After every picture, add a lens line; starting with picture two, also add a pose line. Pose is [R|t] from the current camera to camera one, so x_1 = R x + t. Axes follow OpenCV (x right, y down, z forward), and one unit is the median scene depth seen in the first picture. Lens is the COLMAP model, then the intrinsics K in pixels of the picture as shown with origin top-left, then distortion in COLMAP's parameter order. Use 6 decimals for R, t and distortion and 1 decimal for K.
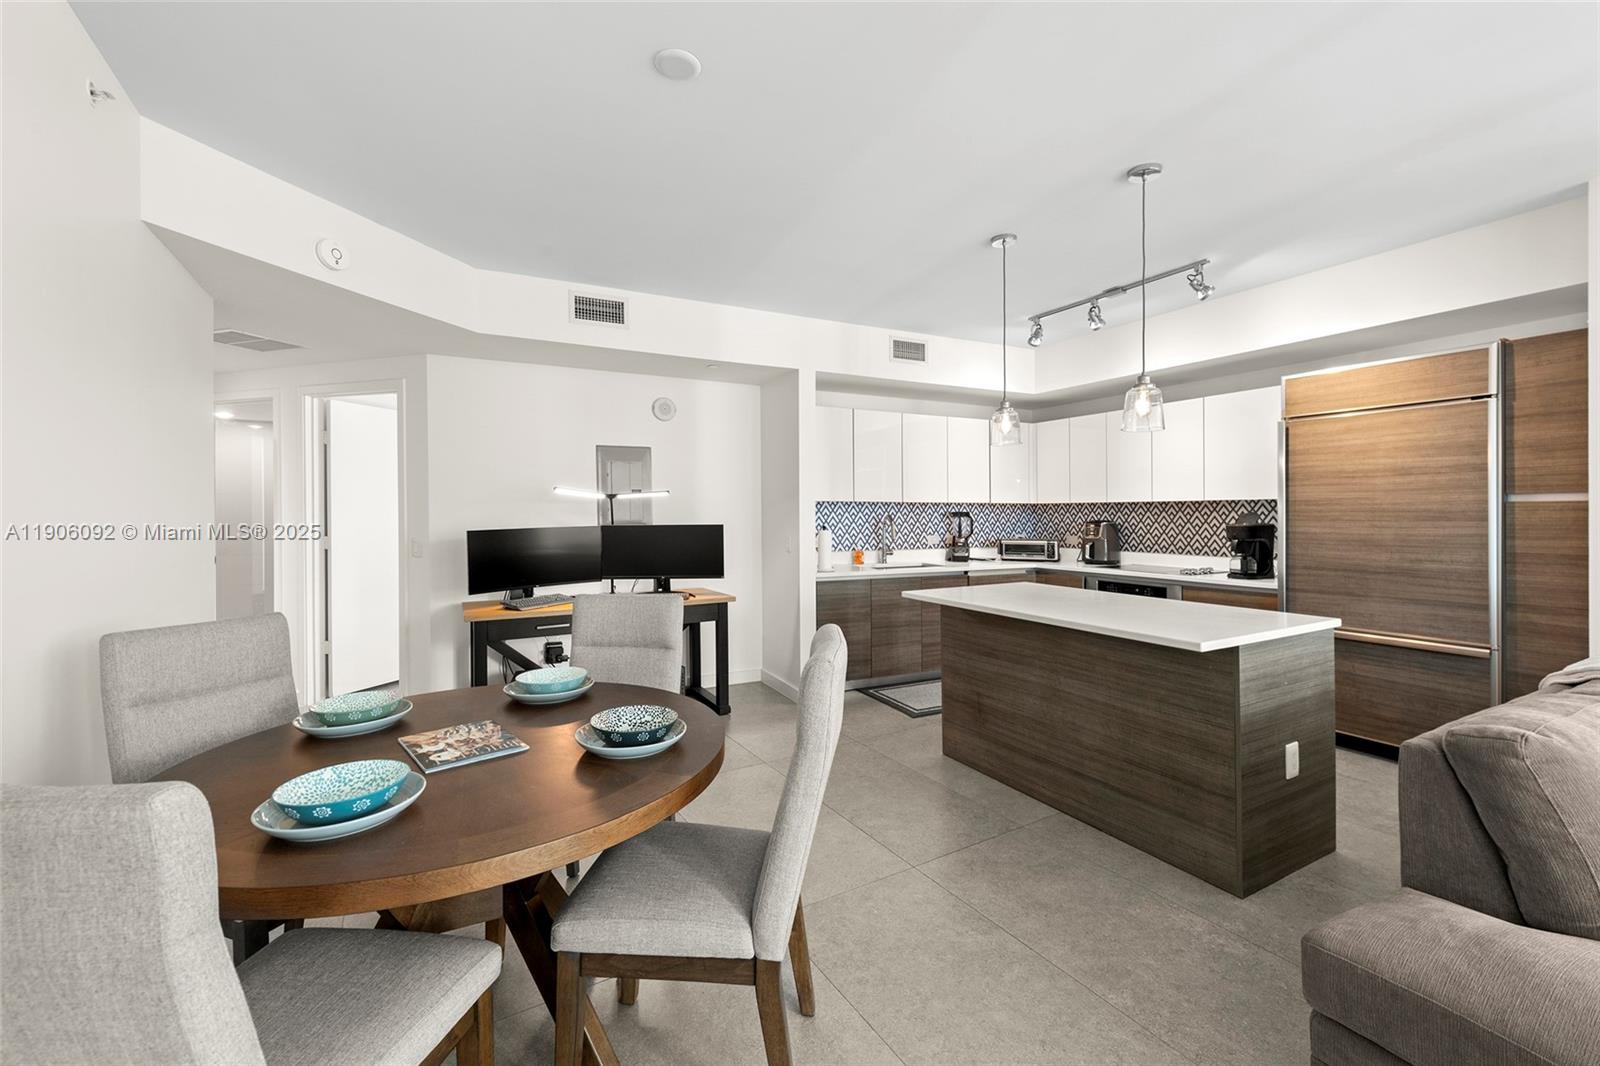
lens RADIAL K [[646.2, 0, 798.5], [0, 646.2, 498.6], [0, 0, 1]] dist [-0.001169, -0.000097]
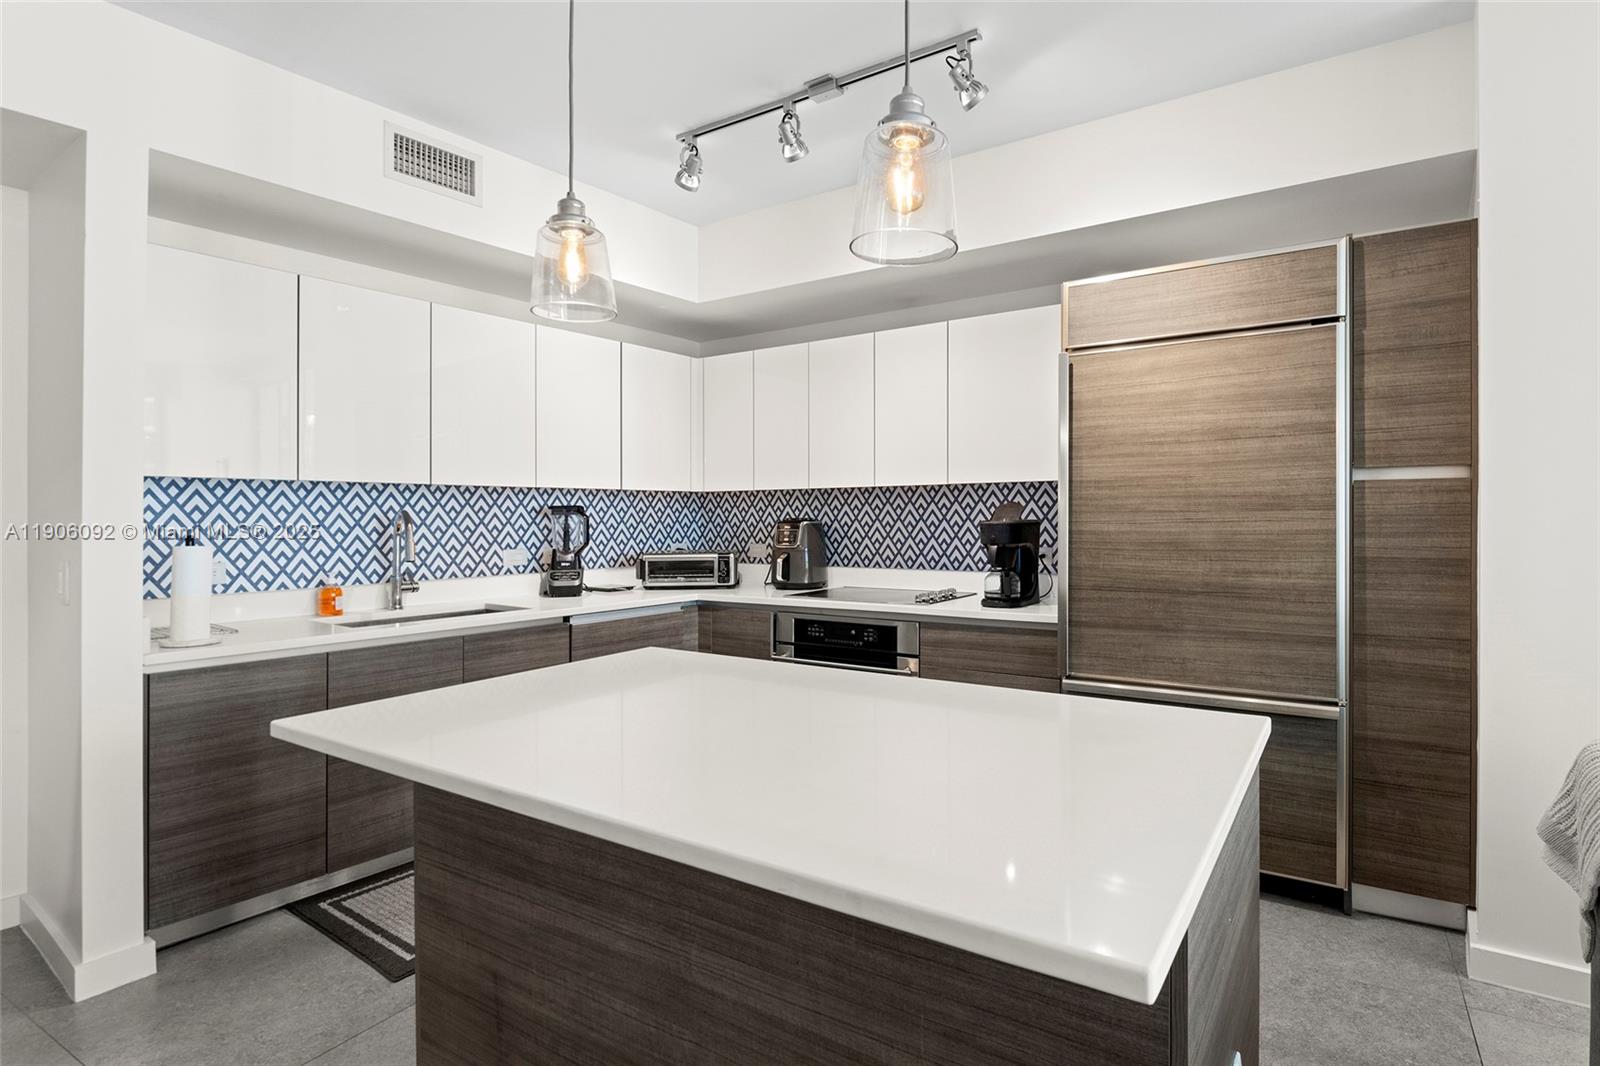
lens RADIAL K [[794.0, 0, 858.3], [0, 794.0, 503.8], [0, 0, 1]] dist [0.016146, -0.000193]
pose [[0.873211, 0.001628, 0.487339, 0.200020], [-0.004621, 0.999977, 0.004940, 0.021667], [-0.487320, -0.006565, 0.873199, 0.421427]]
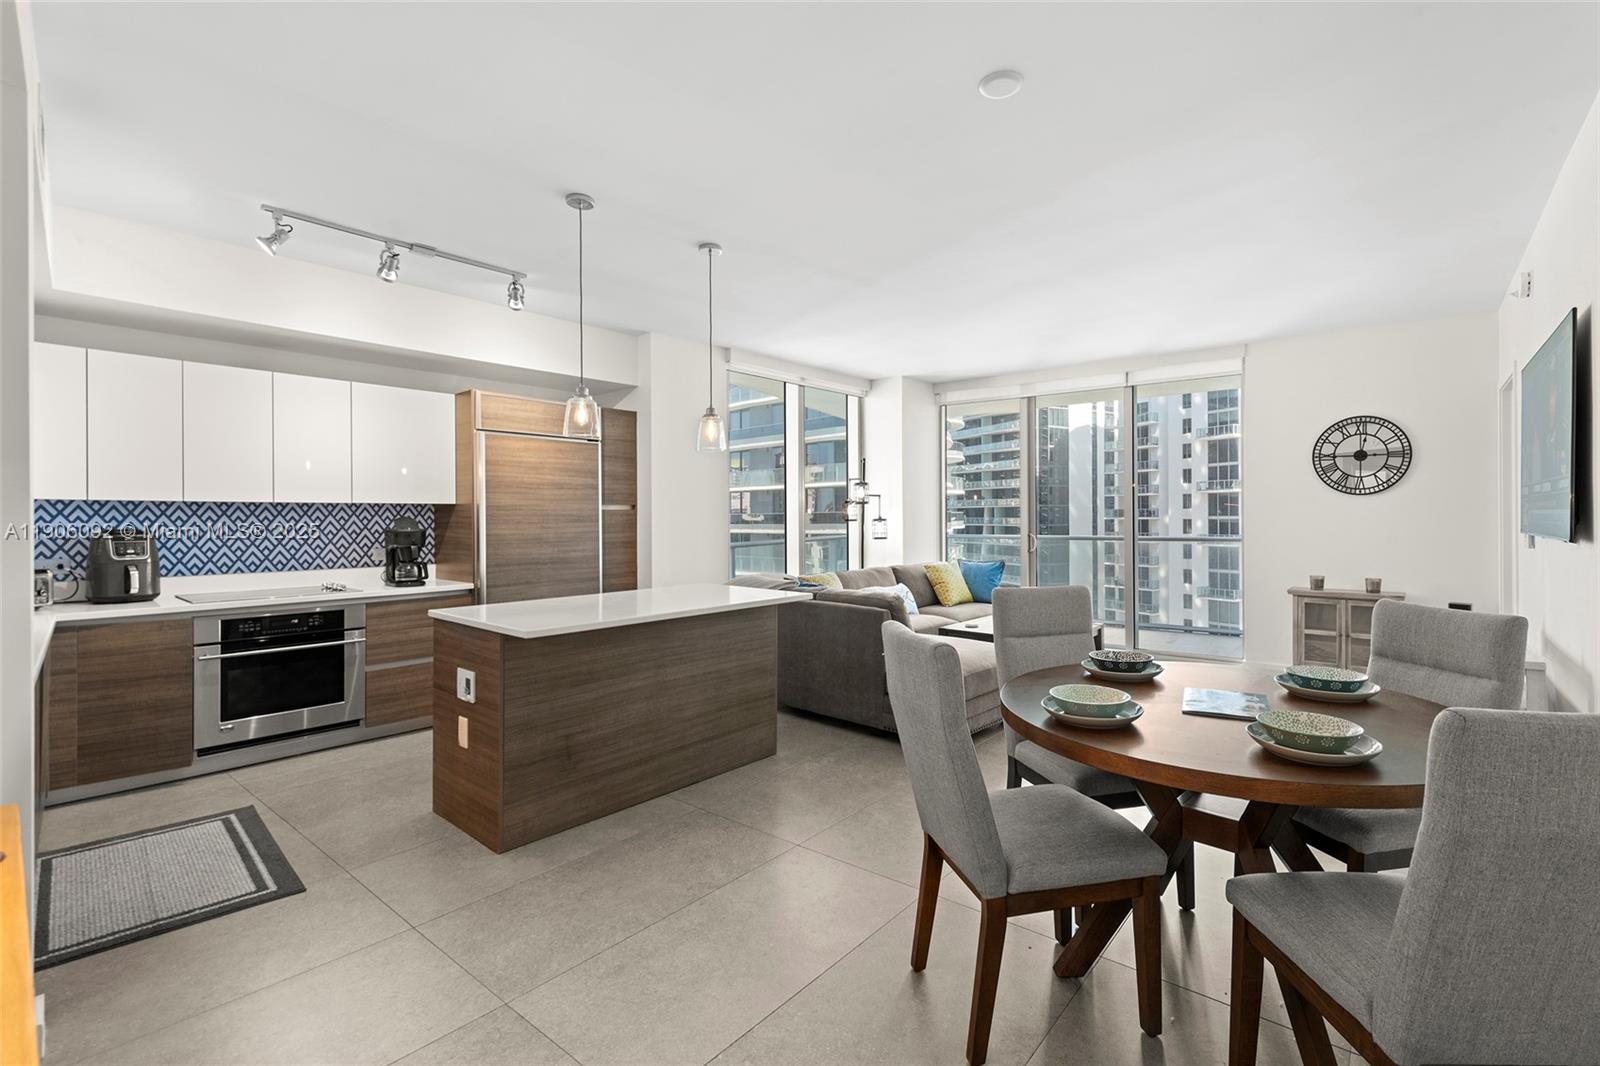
lens RADIAL K [[714.6, 0, 857.1], [0, 714.6, 523.1], [0, 0, 1]] dist [0.053290, -0.015059]
pose [[-0.377730, -0.004199, 0.925906, -0.603513], [-0.014804, 0.999889, -0.001505, 0.024414], [-0.925797, -0.014276, -0.377751, 0.859940]]
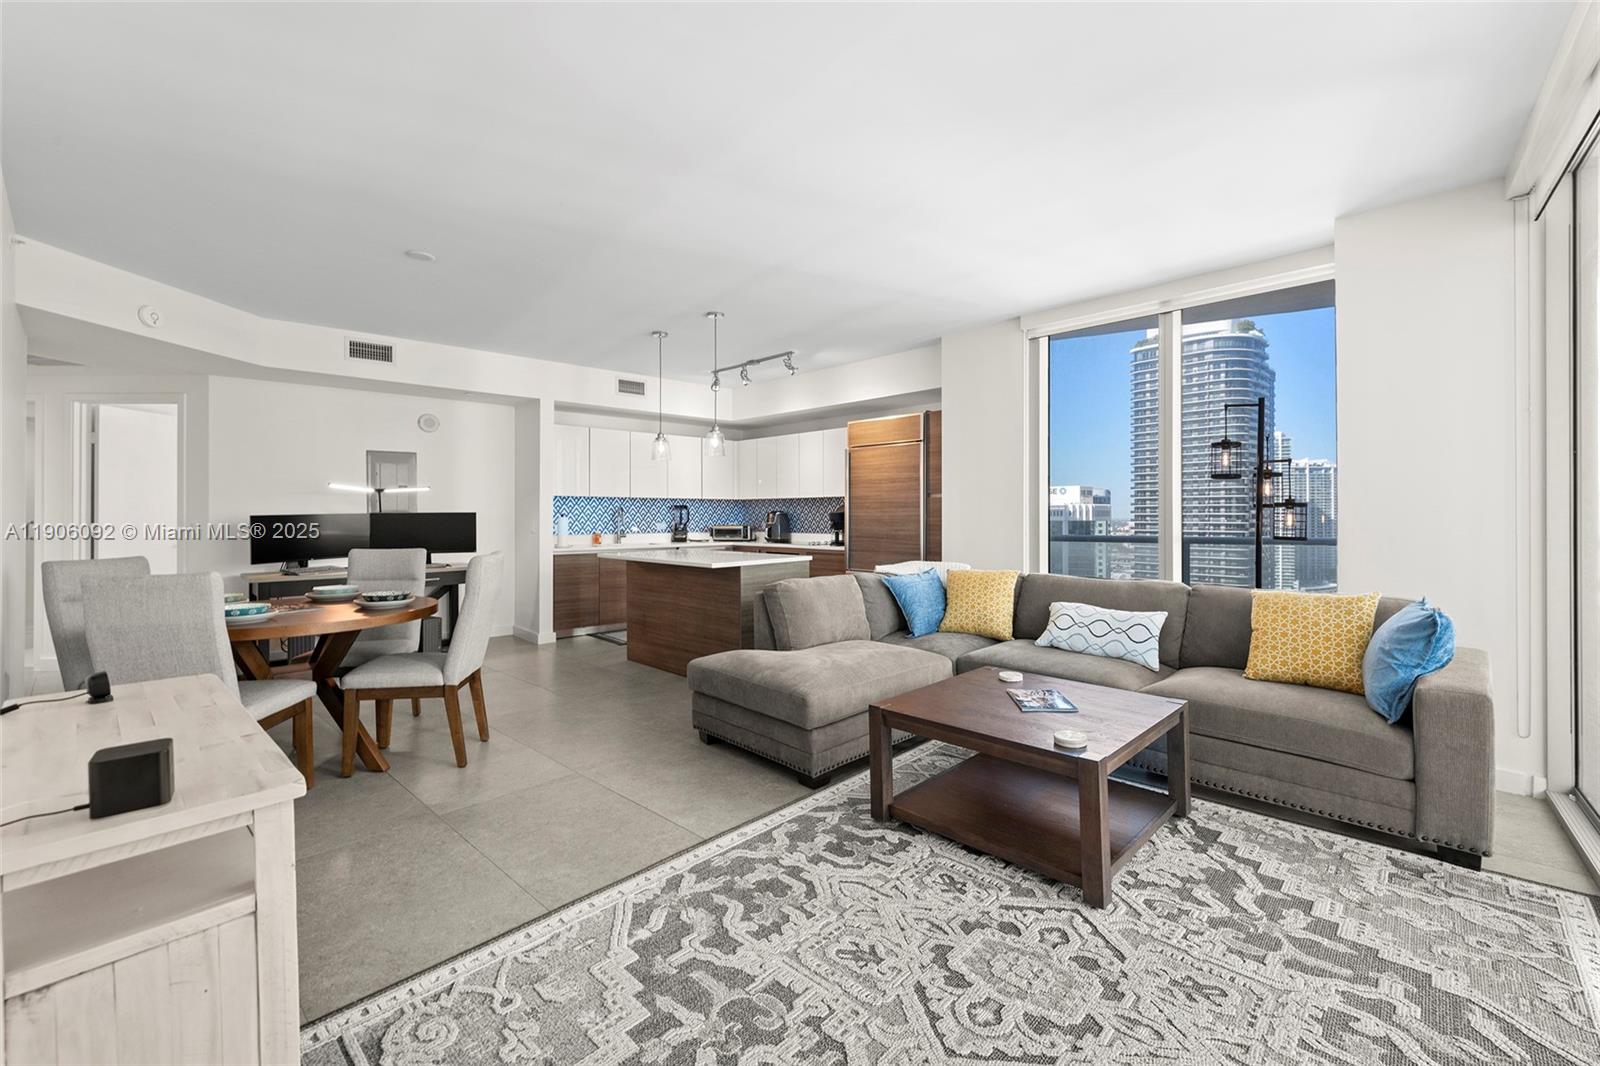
lens RADIAL K [[661.7, 0, 831.8], [0, 661.7, 515.5], [0, 0, 1]] dist [0.002733, -0.000140]
pose [[0.953671, -0.001279, 0.300847, 0.196993], [-0.006288, 0.999688, 0.024185, 0.009481], [-0.300784, -0.024956, 0.953366, -0.607129]]
